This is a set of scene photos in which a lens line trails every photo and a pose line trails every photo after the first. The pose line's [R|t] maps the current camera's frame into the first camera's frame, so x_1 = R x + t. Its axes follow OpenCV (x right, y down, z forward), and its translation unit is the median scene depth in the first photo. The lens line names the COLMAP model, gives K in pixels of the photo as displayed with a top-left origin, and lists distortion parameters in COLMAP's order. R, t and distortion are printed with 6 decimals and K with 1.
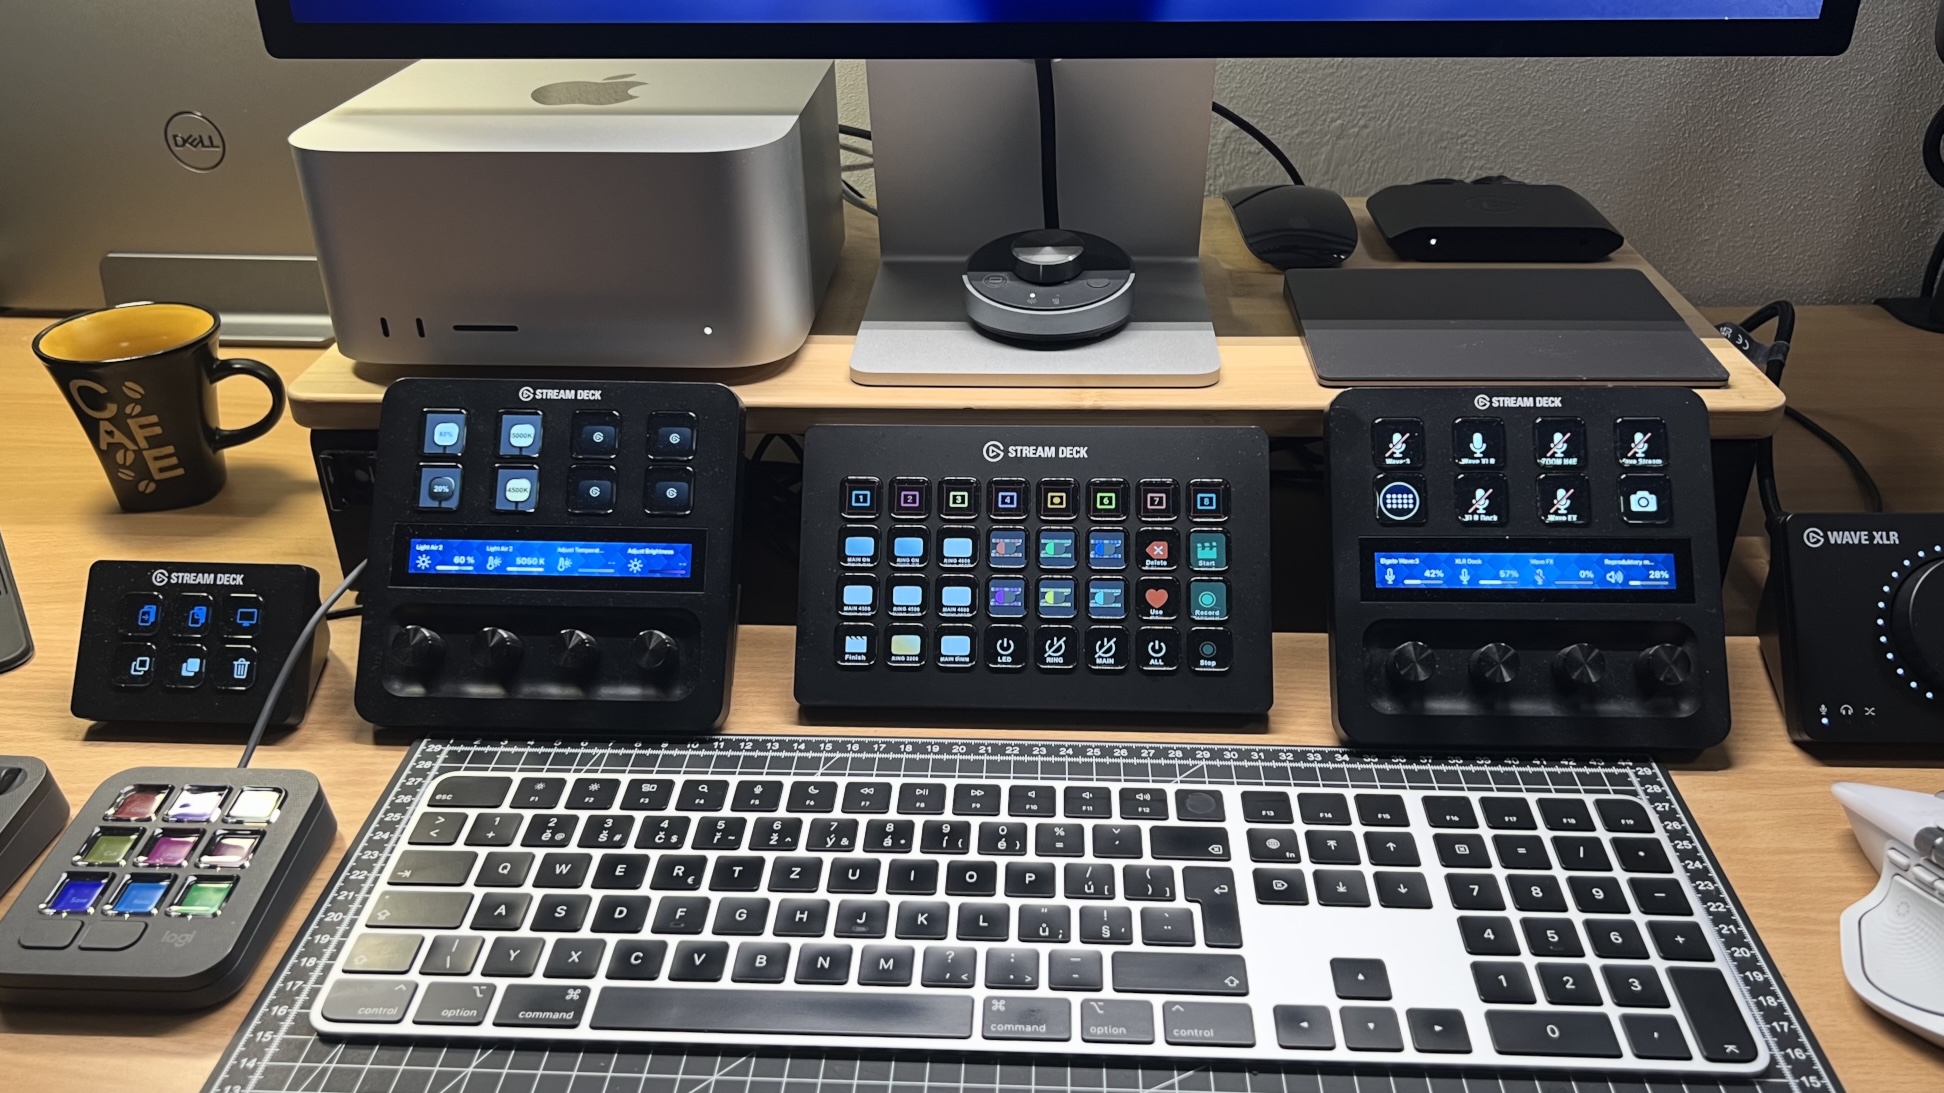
lens RADIAL K [[1444.9, 0, 972.0], [0, 1444.9, 546.5], [0, 0, 1]] dist [0.068663, -0.001682]
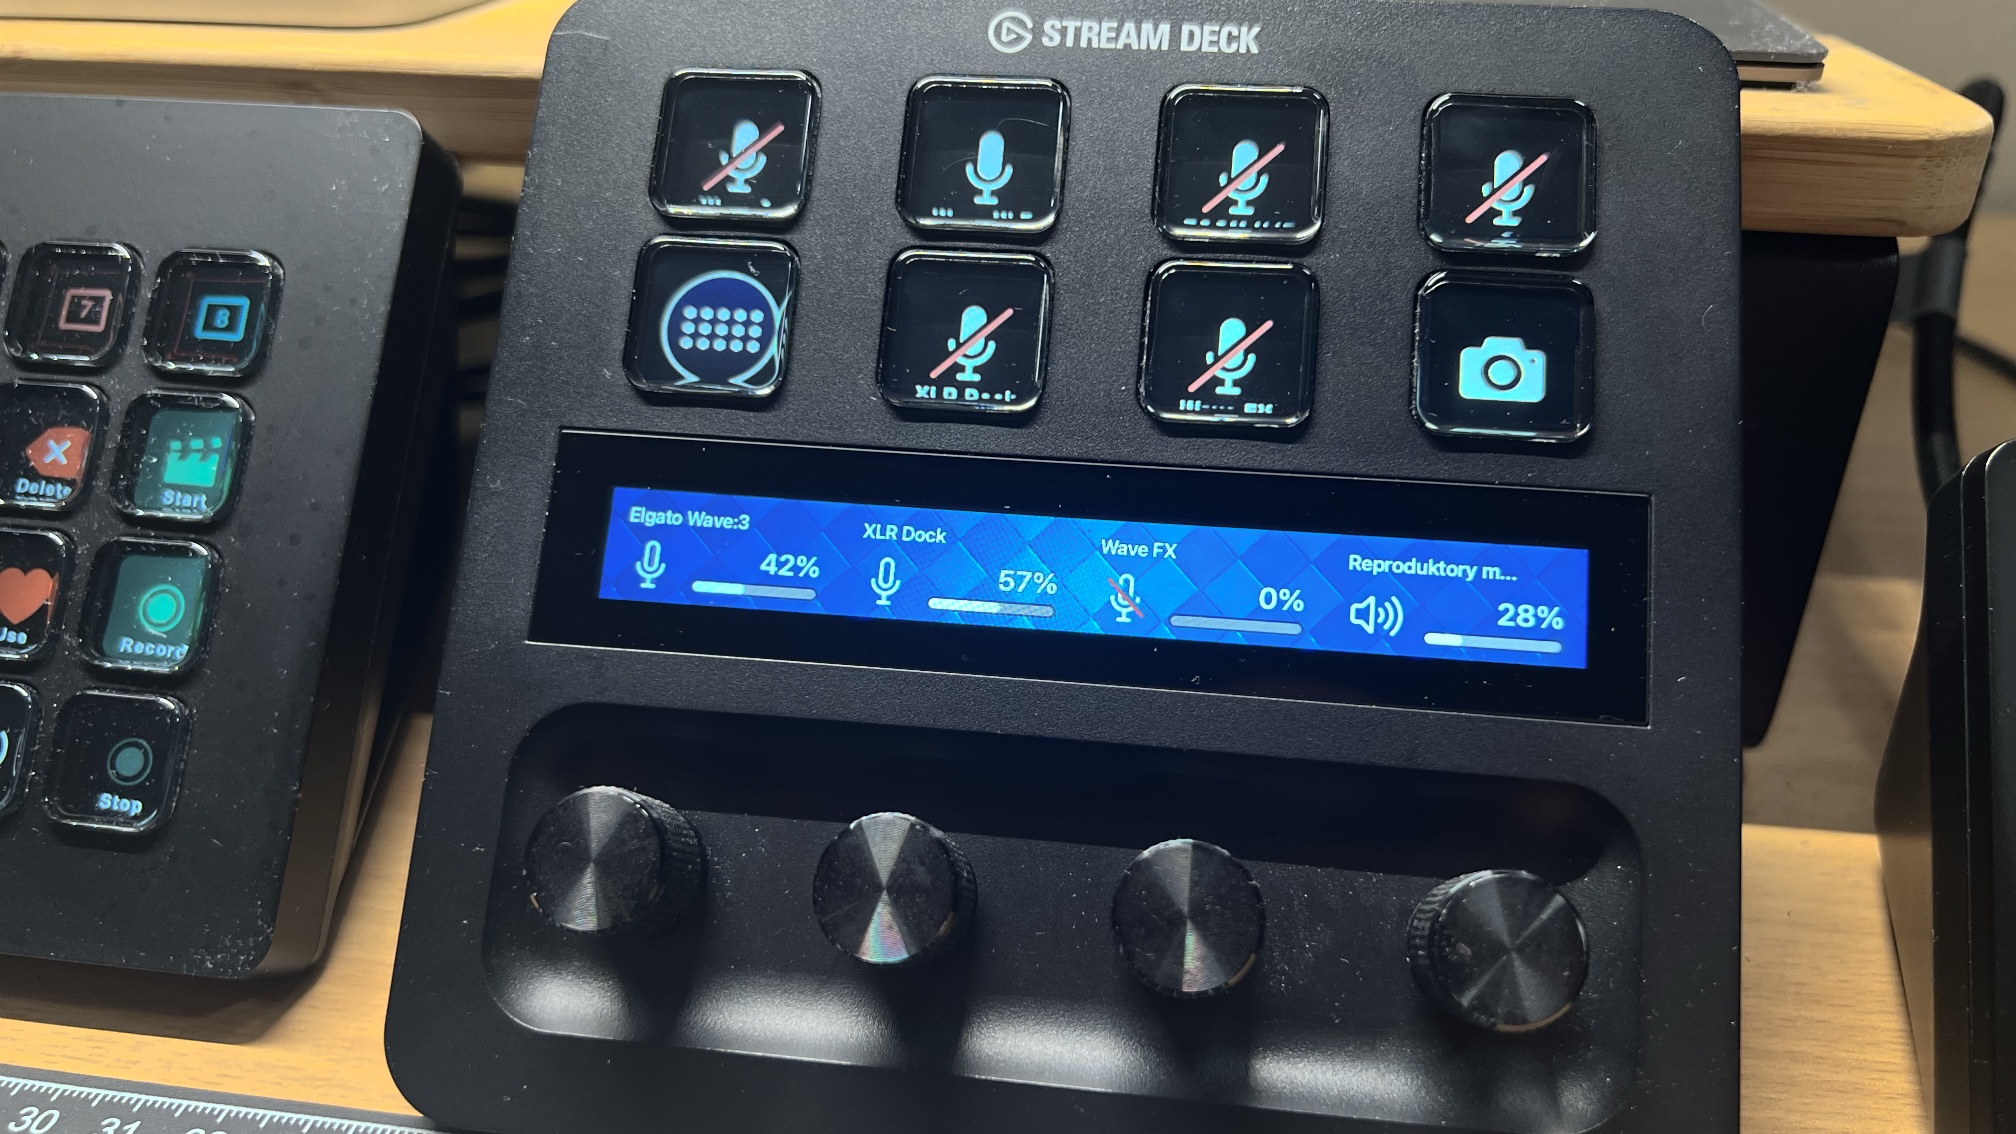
lens RADIAL K [[1560.7, 0, 895.3], [0, 1560.7, 561.3], [0, 0, 1]] dist [0.154314, -0.235757]
pose [[0.995182, 0.065613, -0.072858, 0.358428], [-0.067016, 0.997608, -0.016971, 0.021561], [0.071571, 0.021772, 0.997198, 0.664029]]
